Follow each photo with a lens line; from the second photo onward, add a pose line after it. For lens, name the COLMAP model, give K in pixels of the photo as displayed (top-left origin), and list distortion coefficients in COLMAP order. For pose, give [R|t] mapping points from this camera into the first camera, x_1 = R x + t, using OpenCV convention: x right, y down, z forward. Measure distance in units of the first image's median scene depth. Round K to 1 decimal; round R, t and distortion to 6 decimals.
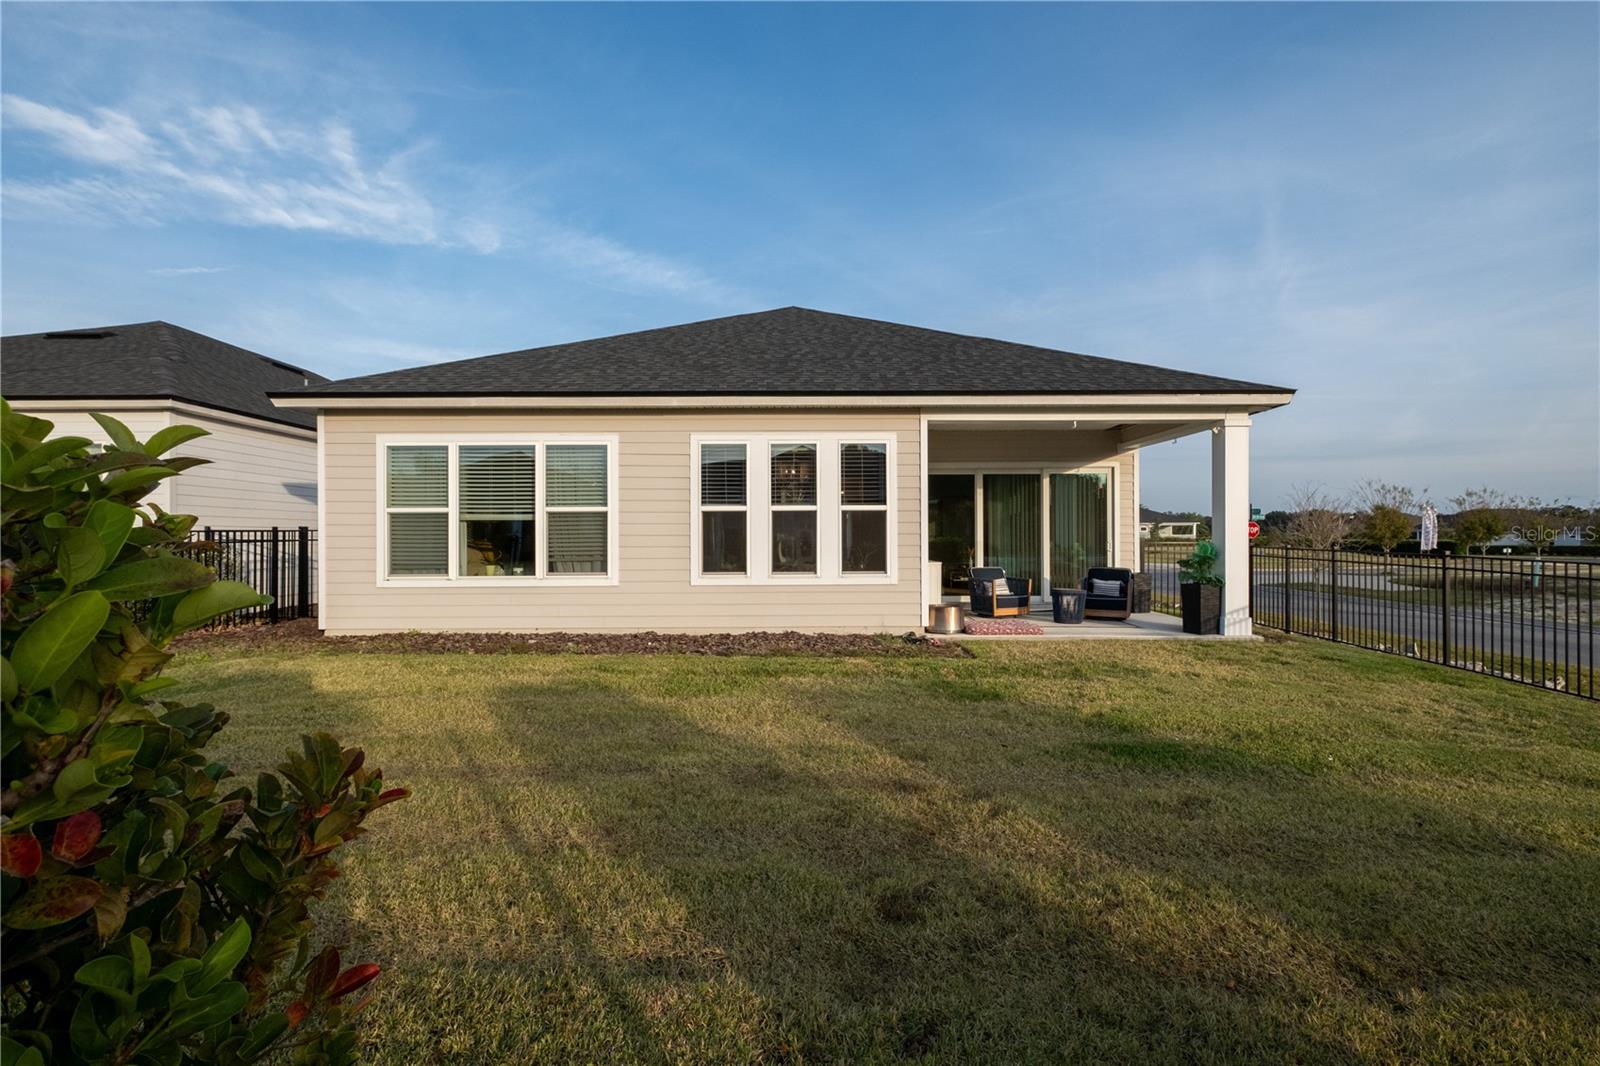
lens RADIAL K [[699.4, 0, 795.3], [0, 699.4, 528.0], [0, 0, 1]] dist [-0.001864, -0.000629]
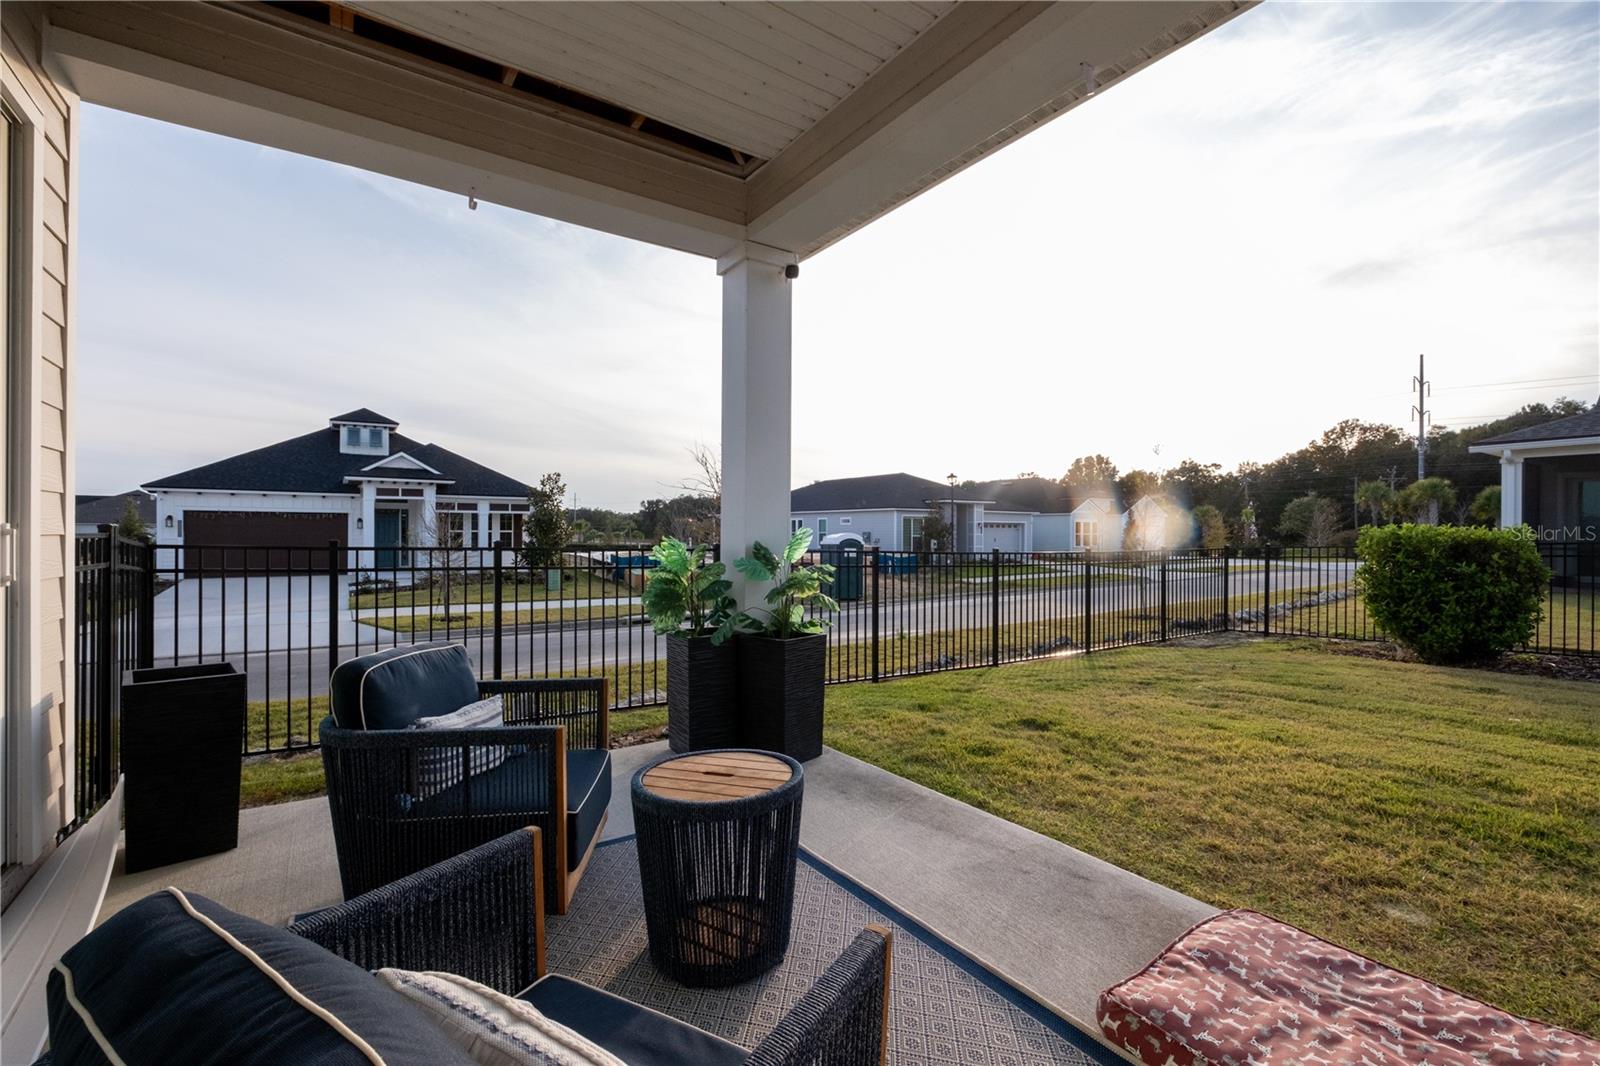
lens RADIAL K [[699.4, 0, 822.5], [0, 699.4, 530.4], [0, 0, 1]] dist [-0.001864, -0.000629]
pose [[-0.566379, 0.003073, 0.824140, 0.242441], [-0.010277, 0.999889, -0.010791, 0.023014], [-0.824081, -0.014582, -0.566284, 1.247292]]
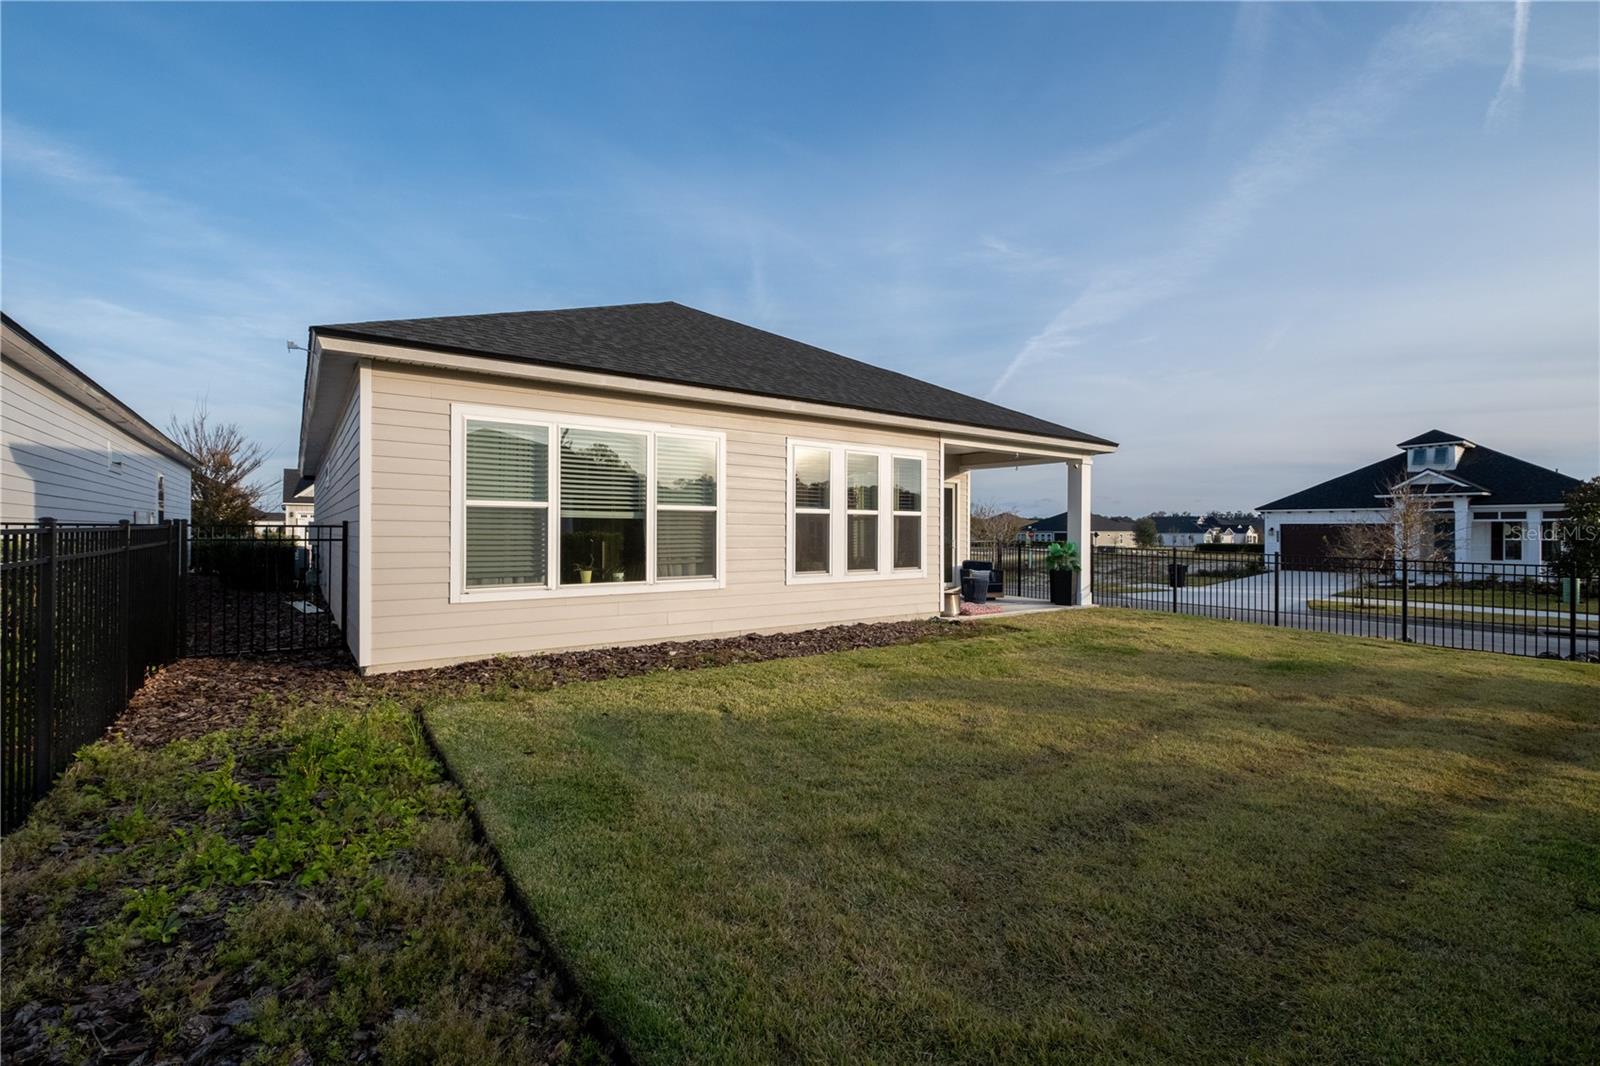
lens RADIAL K [[699.4, 0, 803.3], [0, 699.4, 529.4], [0, 0, 1]] dist [-0.001864, -0.000629]
pose [[0.806511, 0.008756, 0.591154, -0.735552], [-0.013609, 0.999900, 0.003757, -0.004330], [-0.591062, -0.011075, 0.806550, 0.157275]]
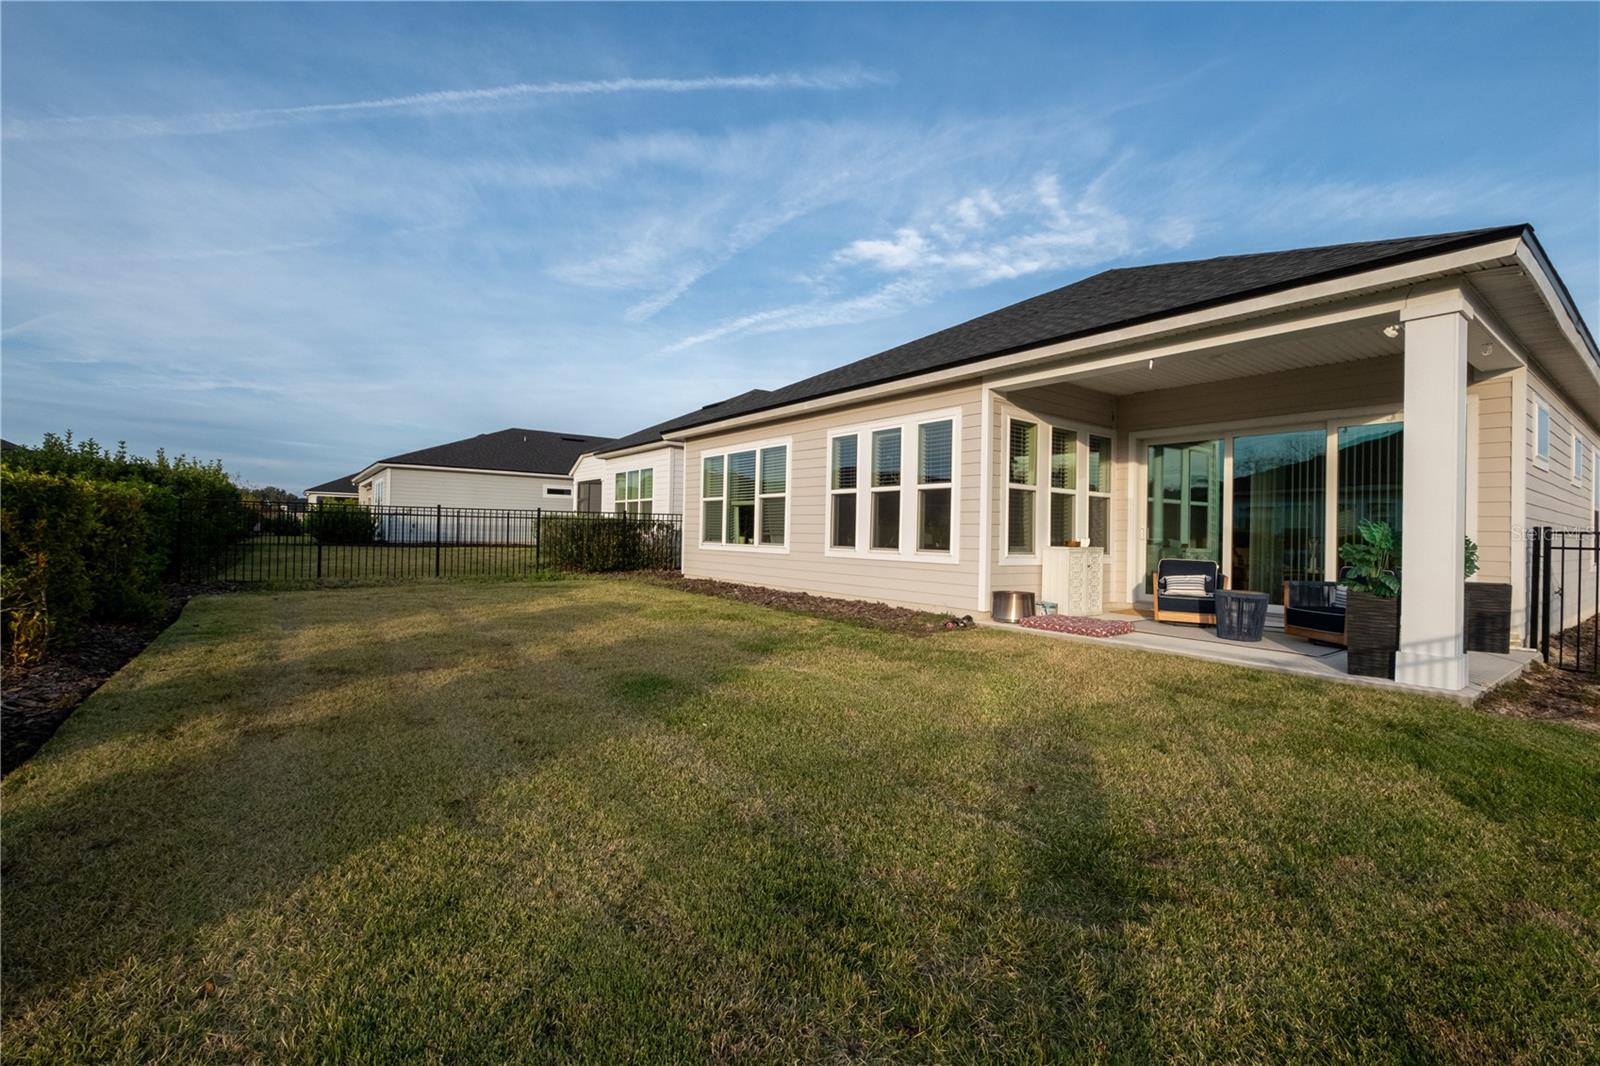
lens RADIAL K [[699.4, 0, 799.6], [0, 699.4, 535.7], [0, 0, 1]] dist [-0.001864, -0.000629]
pose [[0.590441, 0.017665, -0.806888, 0.791585], [-0.015038, 0.999828, 0.010885, 0.033894], [0.806941, 0.005707, 0.590605, 0.255913]]
